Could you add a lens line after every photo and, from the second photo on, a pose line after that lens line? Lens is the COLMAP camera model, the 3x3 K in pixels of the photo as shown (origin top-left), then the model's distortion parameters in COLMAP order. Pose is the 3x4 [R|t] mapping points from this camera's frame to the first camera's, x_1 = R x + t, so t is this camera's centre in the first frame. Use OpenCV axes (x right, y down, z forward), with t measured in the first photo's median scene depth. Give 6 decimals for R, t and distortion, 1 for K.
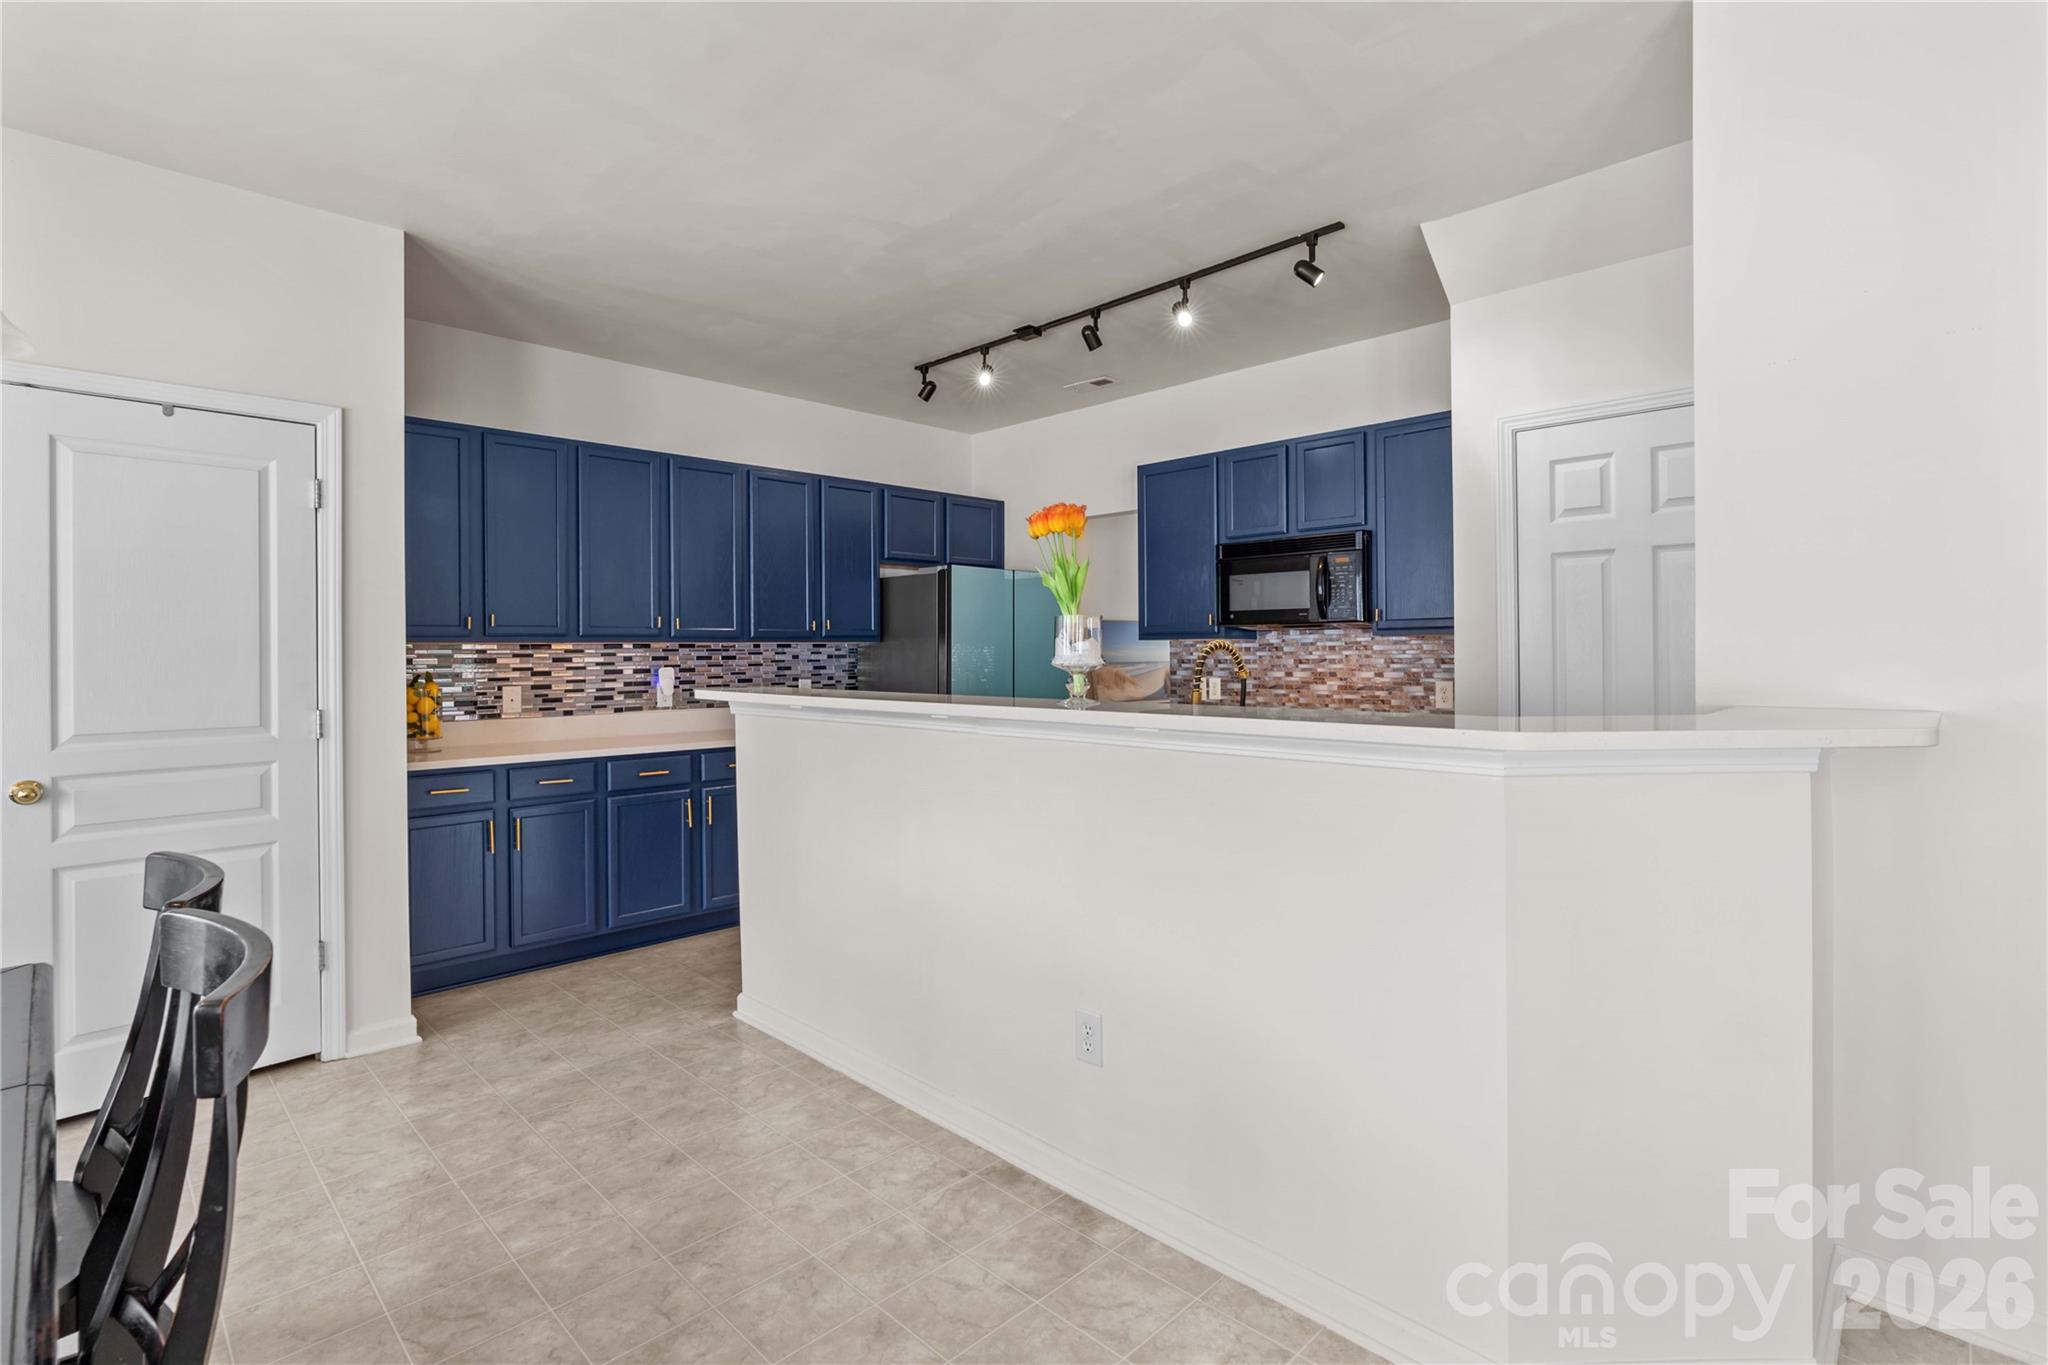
lens RADIAL K [[965.9, 0, 1063.4], [0, 965.9, 651.7], [0, 0, 1]] dist [-0.019116, 0.000891]
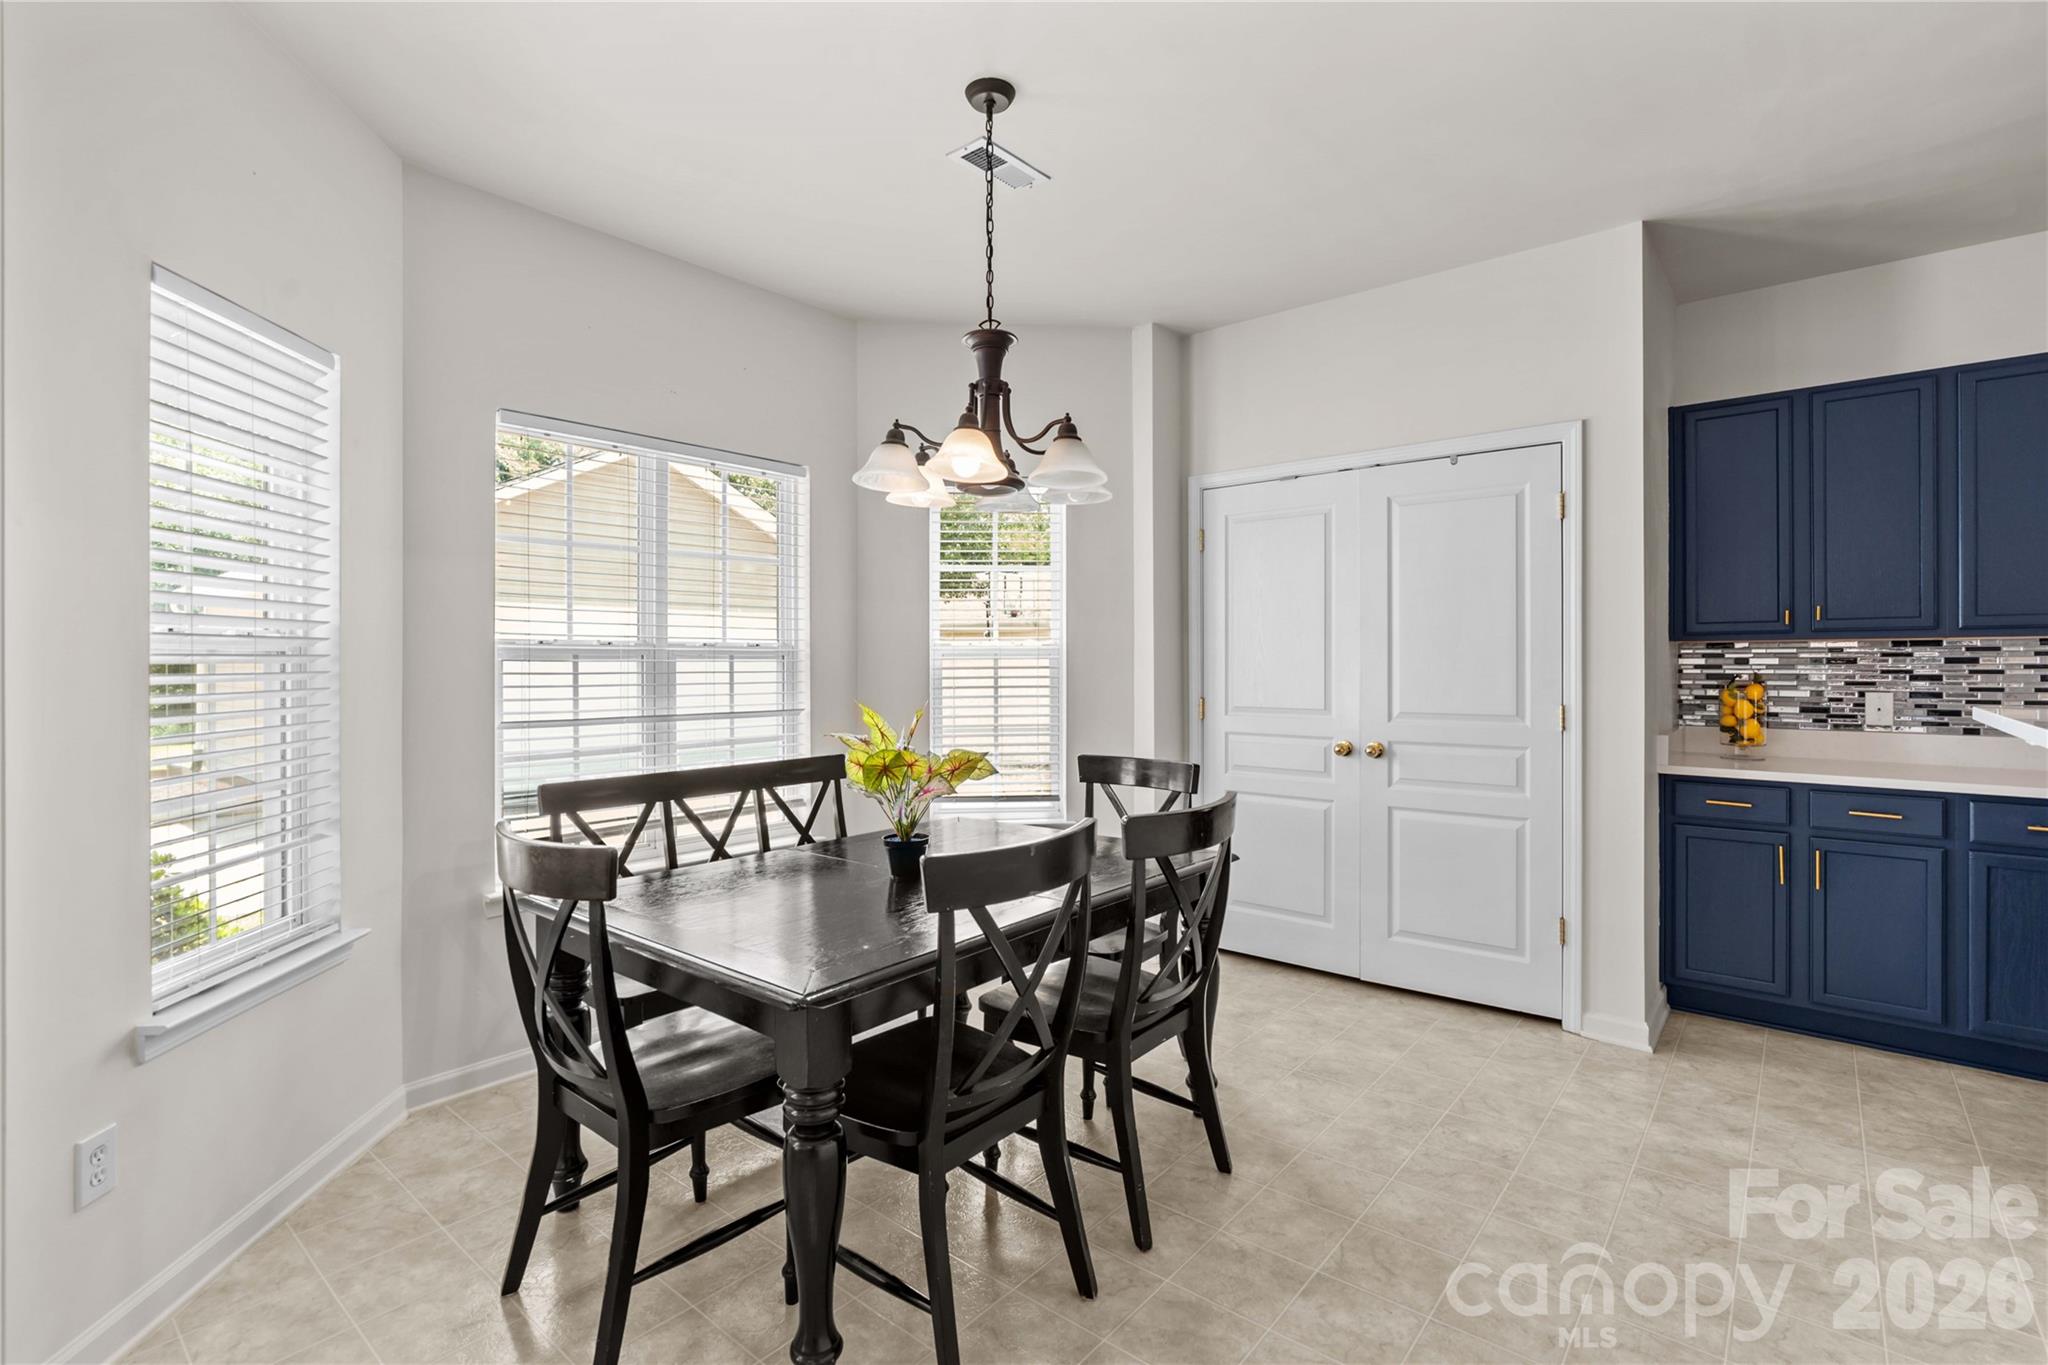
lens RADIAL K [[948.3, 0, 1022.4], [0, 948.3, 665.5], [0, 0, 1]] dist [-0.006703, 0.000790]
pose [[0.064104, 0.011530, -0.997877, 0.176267], [0.004442, 0.999920, 0.011839, 0.000415], [0.997933, -0.005191, 0.064048, 0.221954]]
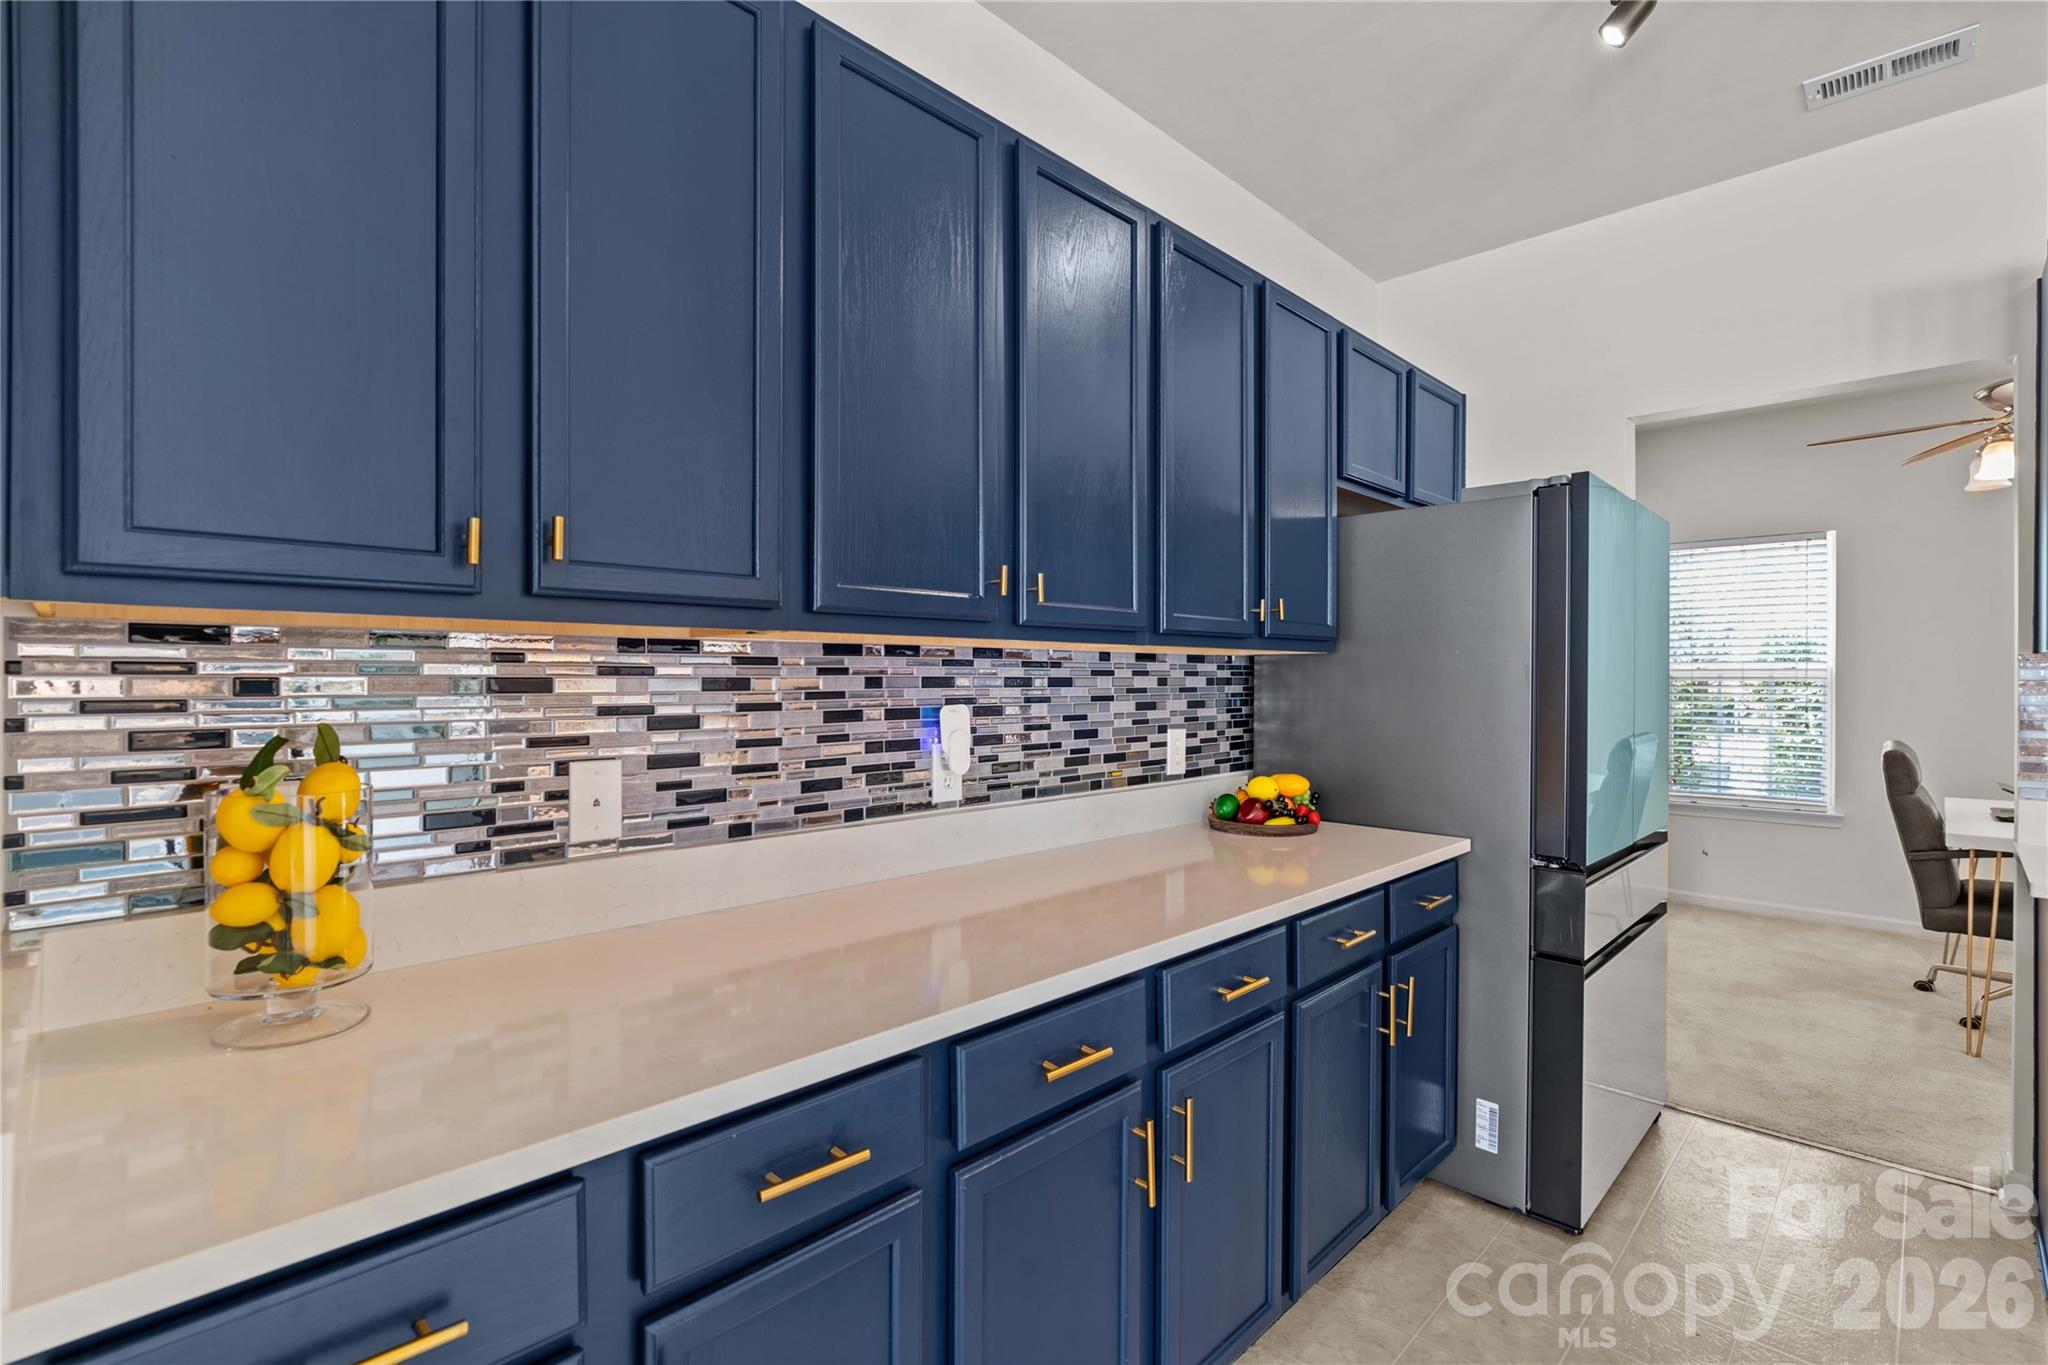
lens RADIAL K [[929.4, 0, 1016.1], [0, 929.4, 684.2], [0, 0, 1]] dist [-0.015228, 0.000541]
pose [[0.999785, 0.007519, -0.019336, -0.419213], [-0.007428, 0.999961, 0.004772, 0.006303], [0.019371, -0.004627, 0.999802, 0.674984]]
